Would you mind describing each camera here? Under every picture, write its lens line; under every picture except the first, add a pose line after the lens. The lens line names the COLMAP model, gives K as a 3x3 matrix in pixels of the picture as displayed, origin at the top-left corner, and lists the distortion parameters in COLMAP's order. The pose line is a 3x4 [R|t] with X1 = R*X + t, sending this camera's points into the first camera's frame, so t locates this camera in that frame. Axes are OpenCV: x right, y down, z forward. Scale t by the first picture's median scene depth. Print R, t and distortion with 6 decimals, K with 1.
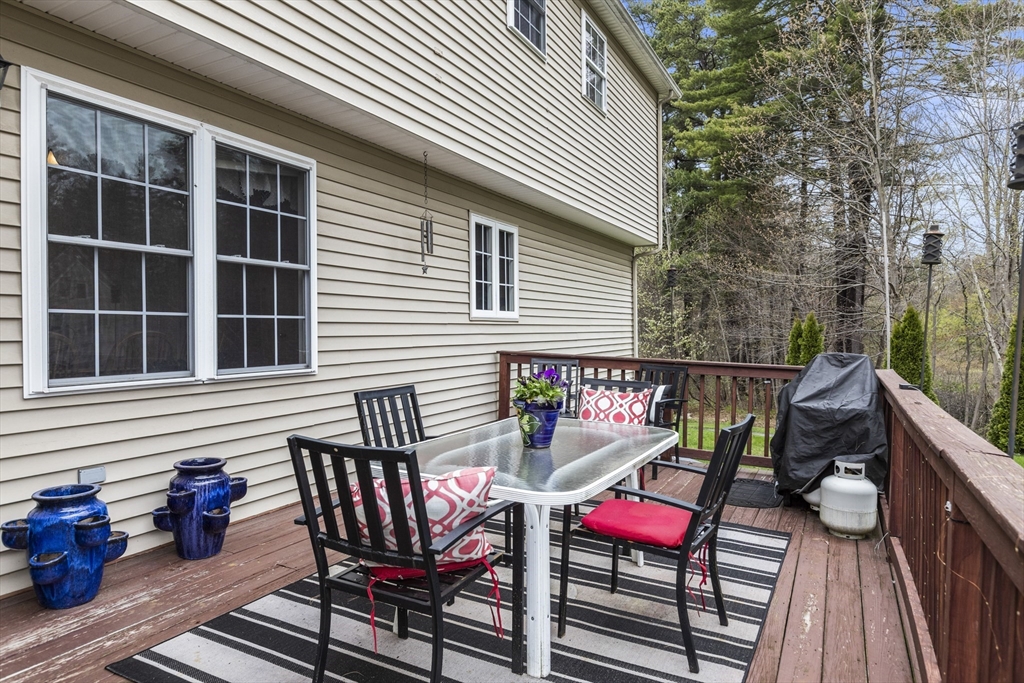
lens RADIAL K [[649.6, 0, 516.1], [0, 649.6, 337.5], [0, 0, 1]] dist [-0.001404, -0.000047]
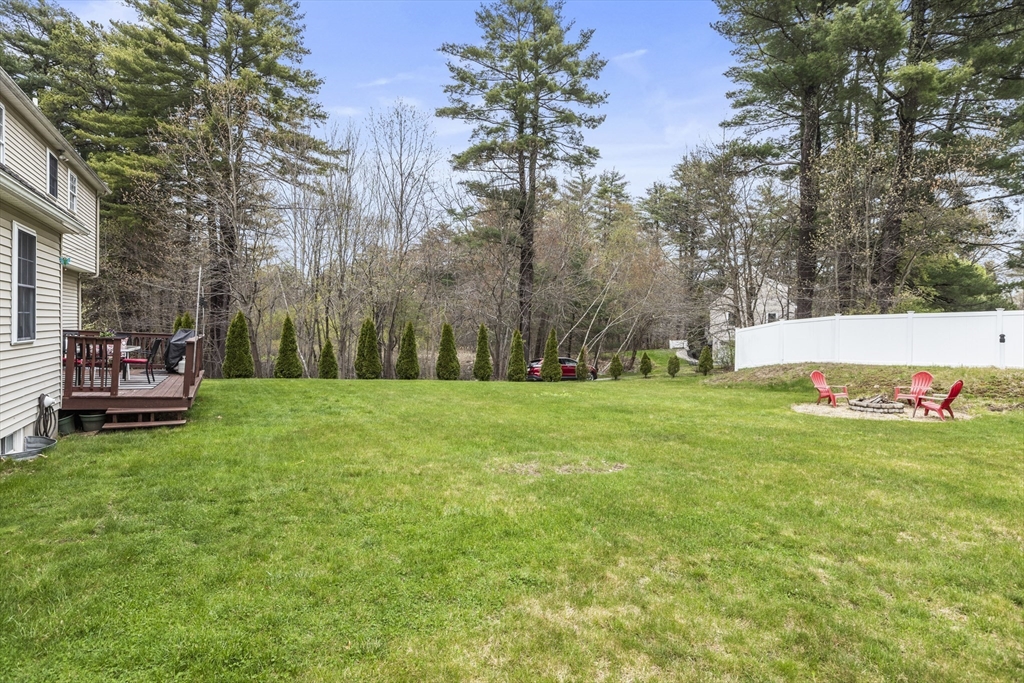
lens RADIAL K [[568.8, 0, 512.0], [0, 568.8, 341.5], [0, 0, 1]] dist [-0.000652, -0.000108]
pose [[0.598039, 0.000557, 0.801467, -0.142523], [-0.018101, 0.999754, 0.012811, 0.003762], [-0.801263, -0.022169, 0.597902, -0.353744]]
